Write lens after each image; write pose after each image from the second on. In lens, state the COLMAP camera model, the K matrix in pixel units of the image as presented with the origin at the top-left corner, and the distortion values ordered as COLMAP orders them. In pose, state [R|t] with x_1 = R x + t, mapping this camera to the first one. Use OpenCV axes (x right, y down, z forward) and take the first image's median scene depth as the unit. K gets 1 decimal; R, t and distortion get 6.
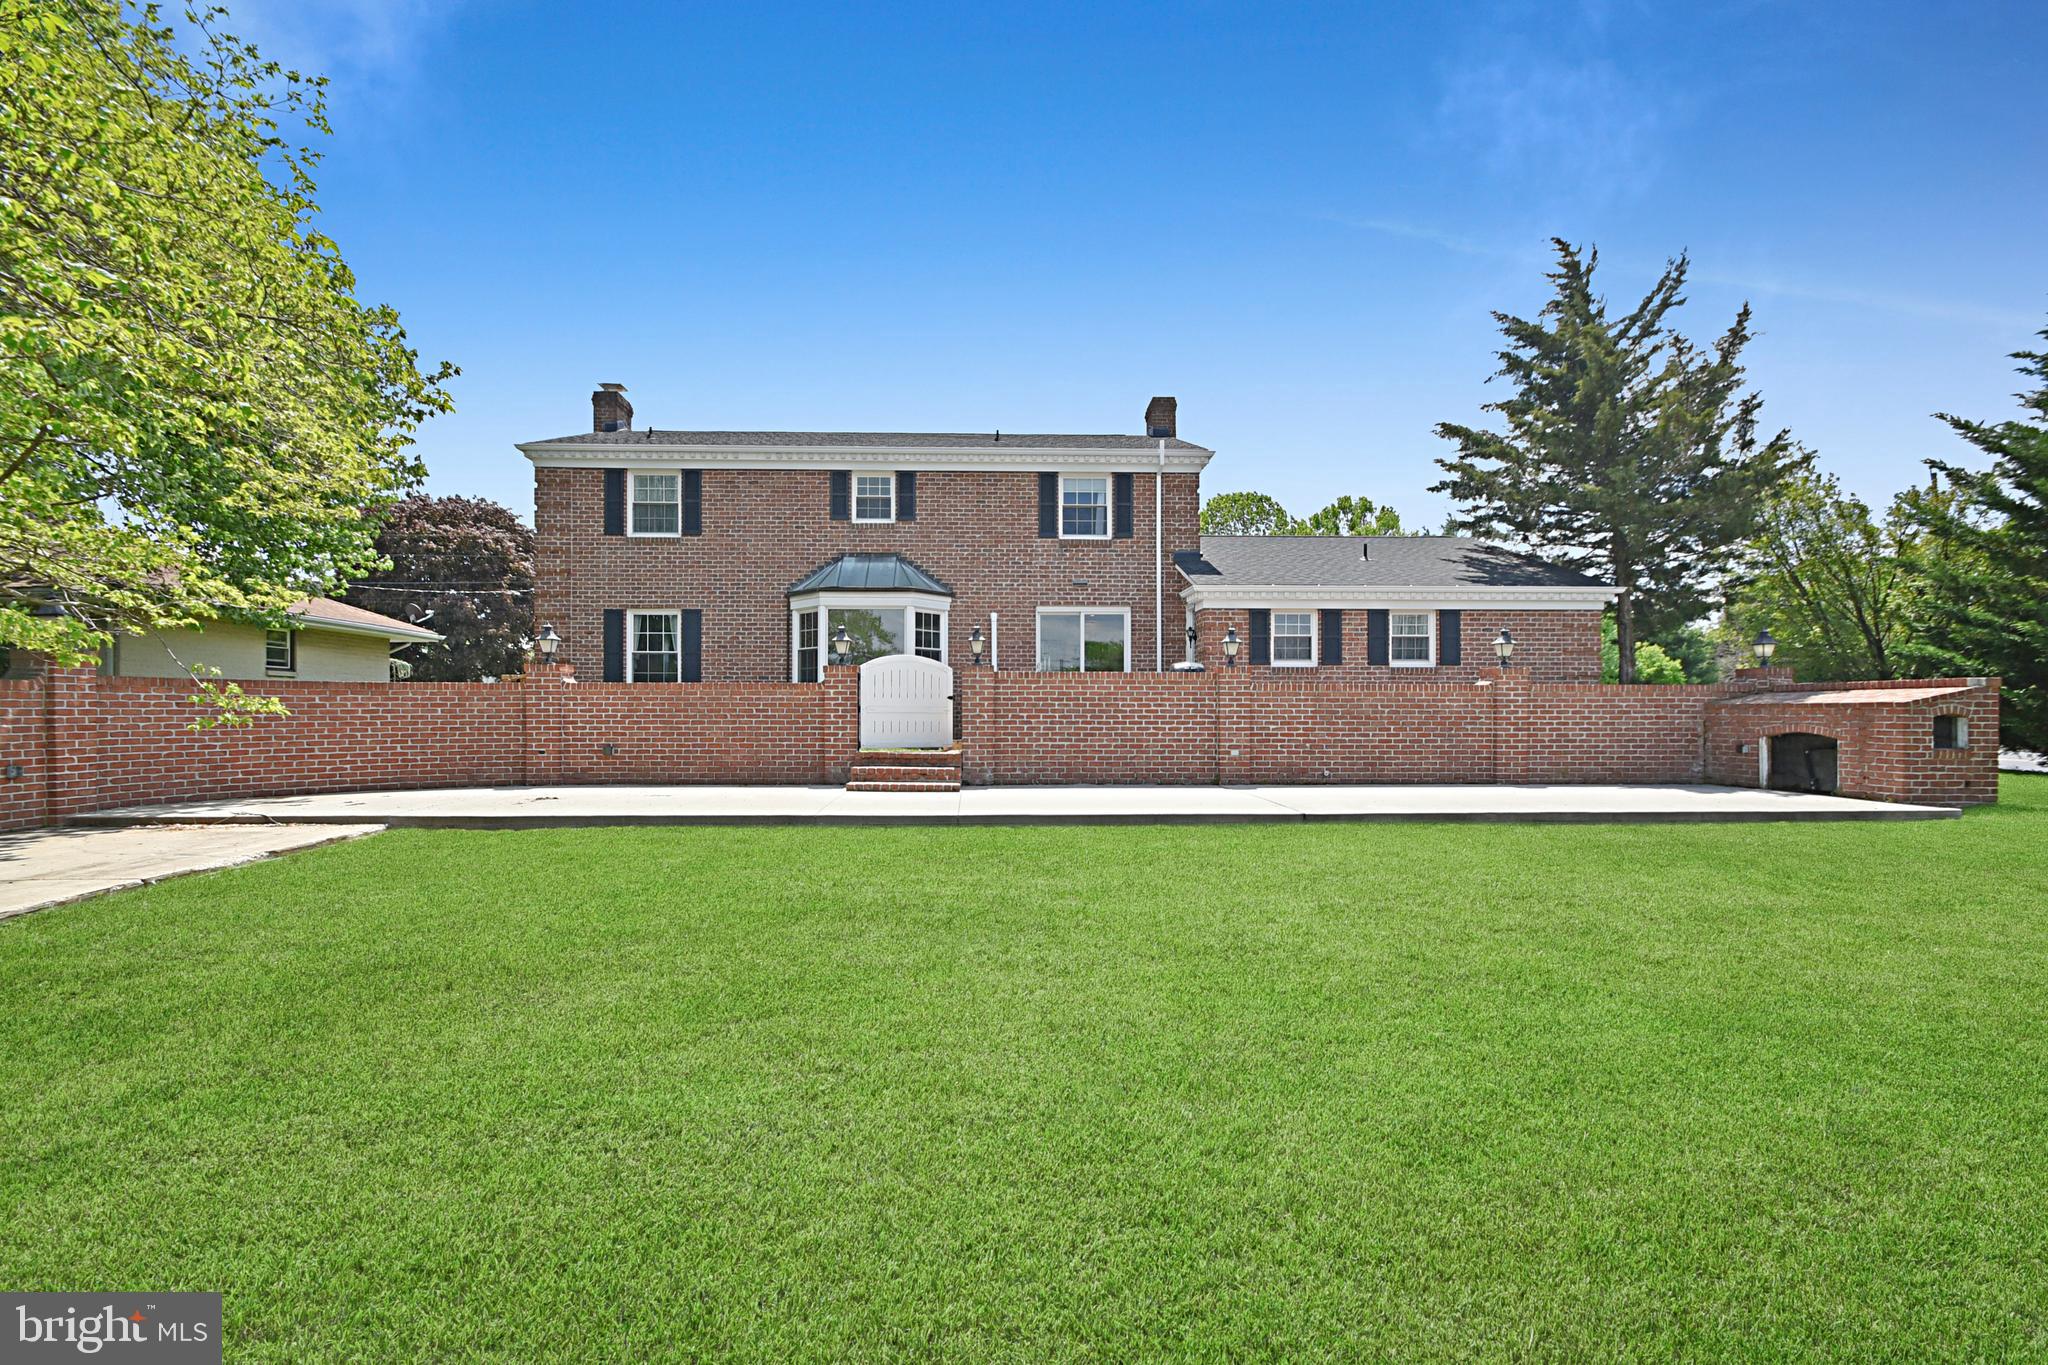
lens RADIAL K [[880.2, 0, 1024.0], [0, 880.2, 722.8], [0, 0, 1]] dist [-0.008160, -0.000039]
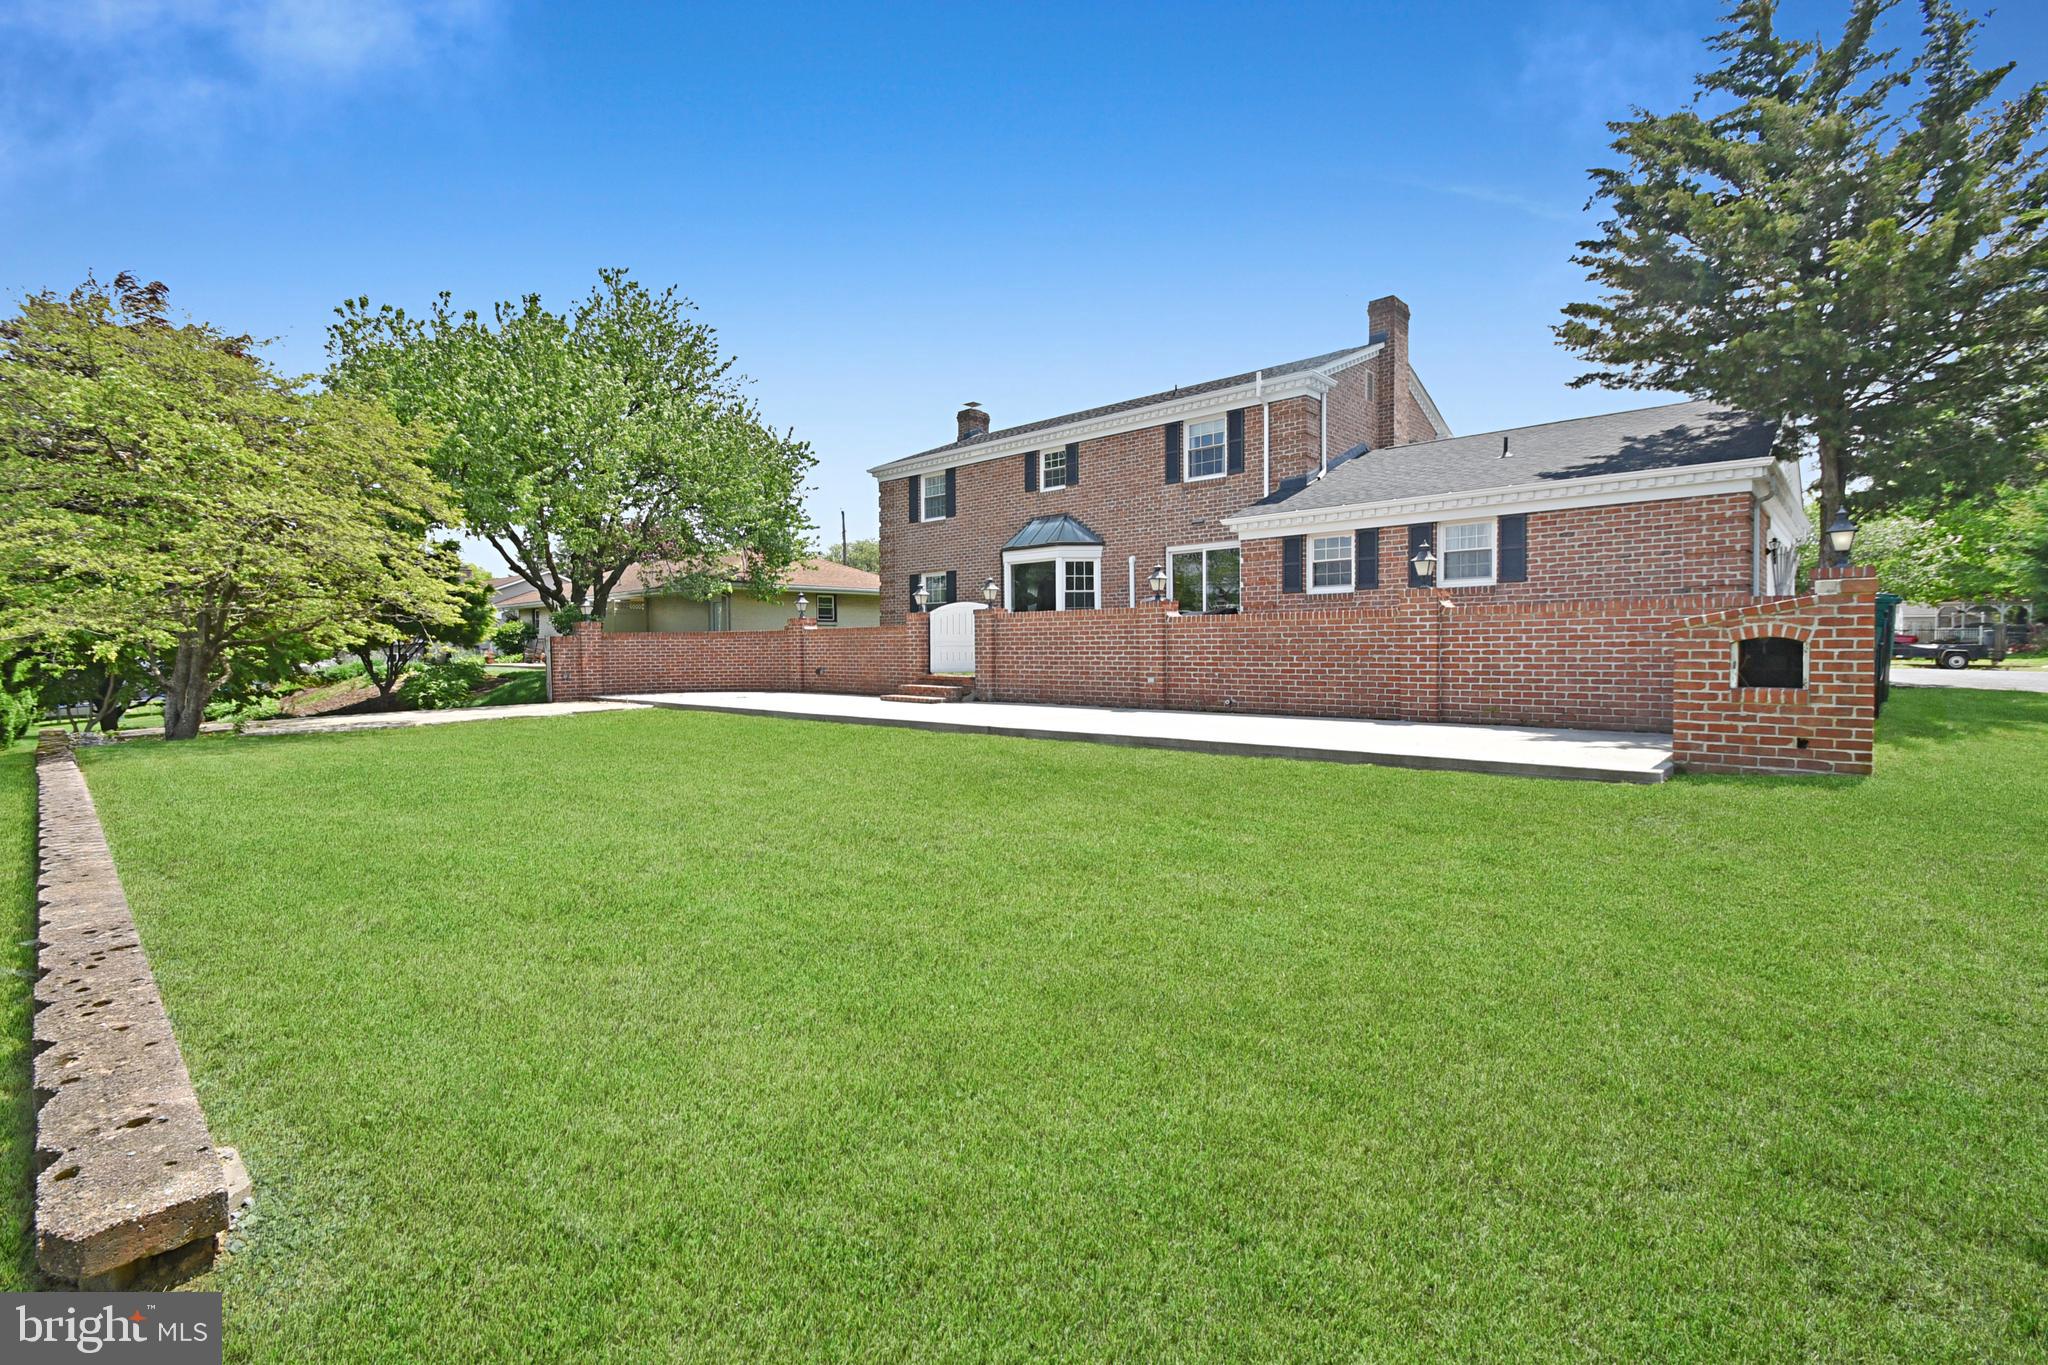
lens RADIAL K [[889.2, 0, 1024.0], [0, 889.2, 682.5], [0, 0, 1]] dist [-0.000969, -0.000101]
pose [[0.725445, 0.019769, -0.687996, 0.670412], [0.003499, 0.999469, 0.032408, 0.000444], [0.688271, -0.025918, 0.724991, 0.066646]]
